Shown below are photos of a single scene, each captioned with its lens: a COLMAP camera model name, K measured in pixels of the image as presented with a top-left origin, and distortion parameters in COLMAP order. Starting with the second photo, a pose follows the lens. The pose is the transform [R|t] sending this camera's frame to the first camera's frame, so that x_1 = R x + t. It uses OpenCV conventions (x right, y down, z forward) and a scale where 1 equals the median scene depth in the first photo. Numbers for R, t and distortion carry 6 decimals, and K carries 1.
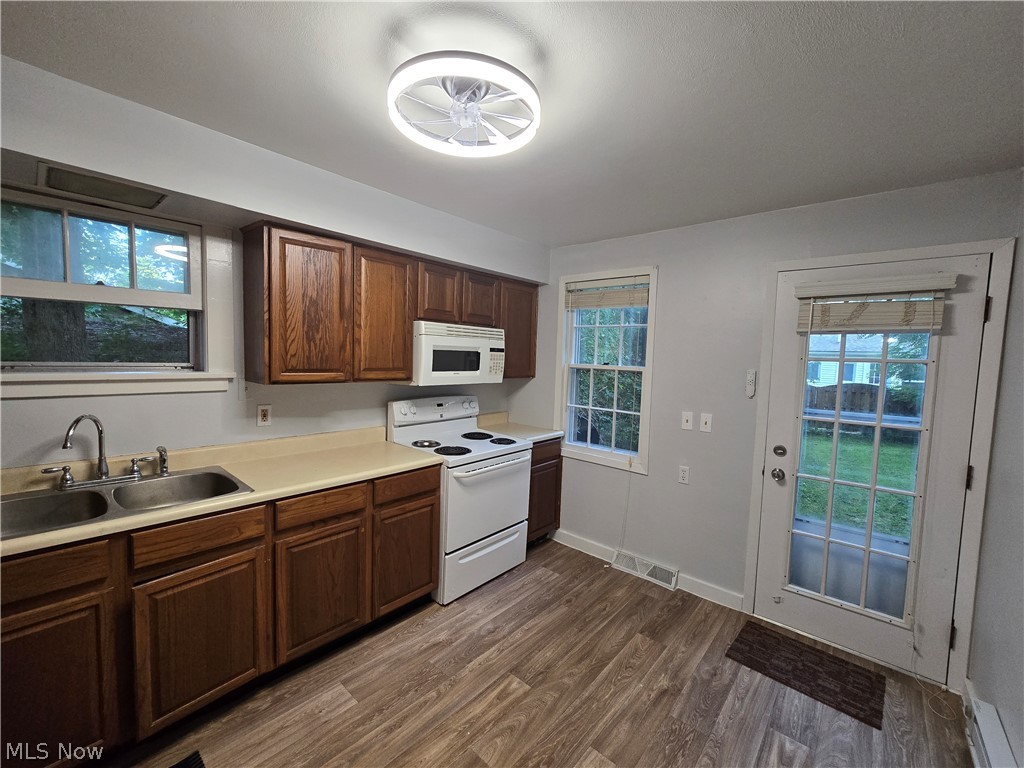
lens RADIAL K [[420.1, 0, 514.6], [0, 420.1, 384.6], [0, 0, 1]] dist [-0.007402, 0.003504]
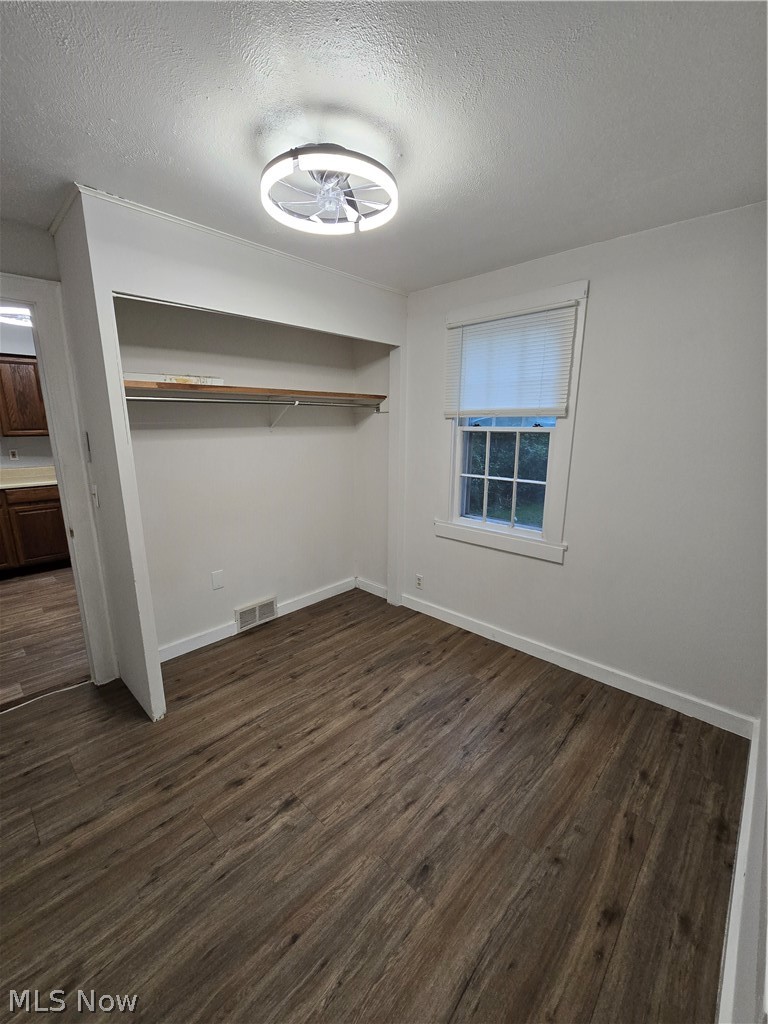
lens RADIAL K [[420.1, 0, 383.4], [0, 420.1, 513.0], [0, 0, 1]] dist [-0.007402, 0.003504]
pose [[0.998497, -0.023354, -0.049588, 1.149244], [0.030491, 0.988451, 0.148440, 0.102791], [0.045548, -0.149728, 0.987677, -0.825325]]
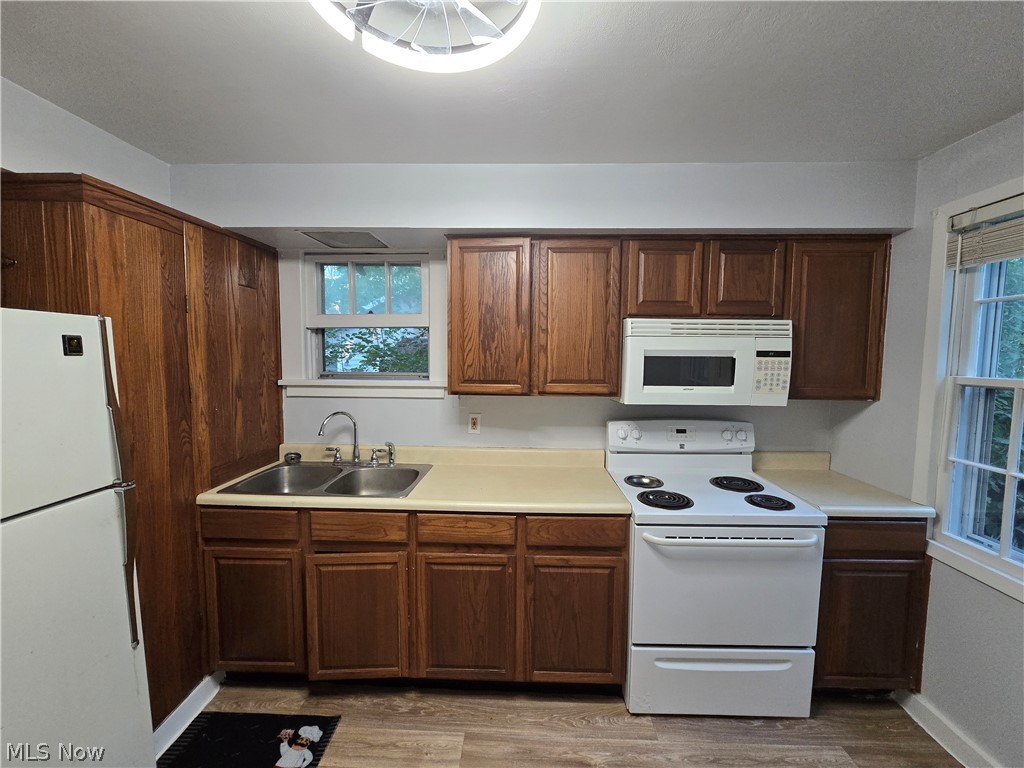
lens RADIAL K [[420.1, 0, 516.0], [0, 420.1, 384.6], [0, 0, 1]] dist [-0.007402, 0.003504]
pose [[0.638270, 0.029119, -0.769262, 0.260899], [-0.041564, 0.999130, 0.003334, -0.029974], [0.768690, 0.029846, 0.638925, 0.408864]]
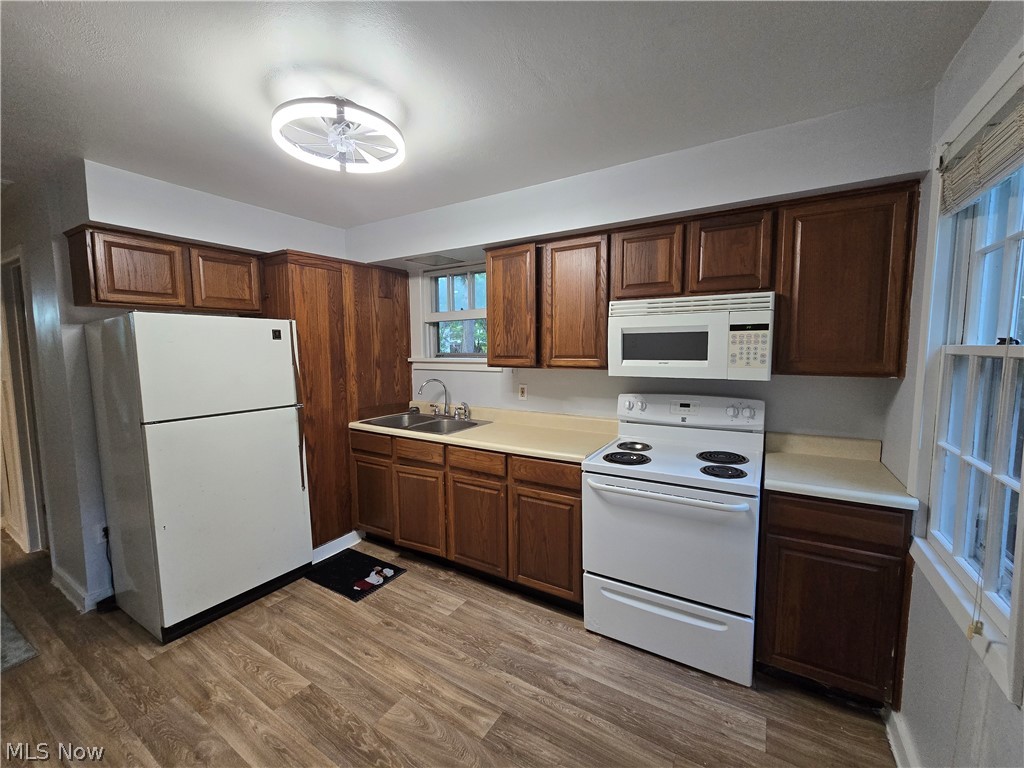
lens RADIAL K [[420.1, 0, 516.3], [0, 420.1, 384.1], [0, 0, 1]] dist [-0.007402, 0.003504]
pose [[0.168482, 0.052780, -0.984291, 0.686908], [-0.055939, 0.997468, 0.043912, -0.008393], [0.984116, 0.047662, 0.171008, 0.744734]]
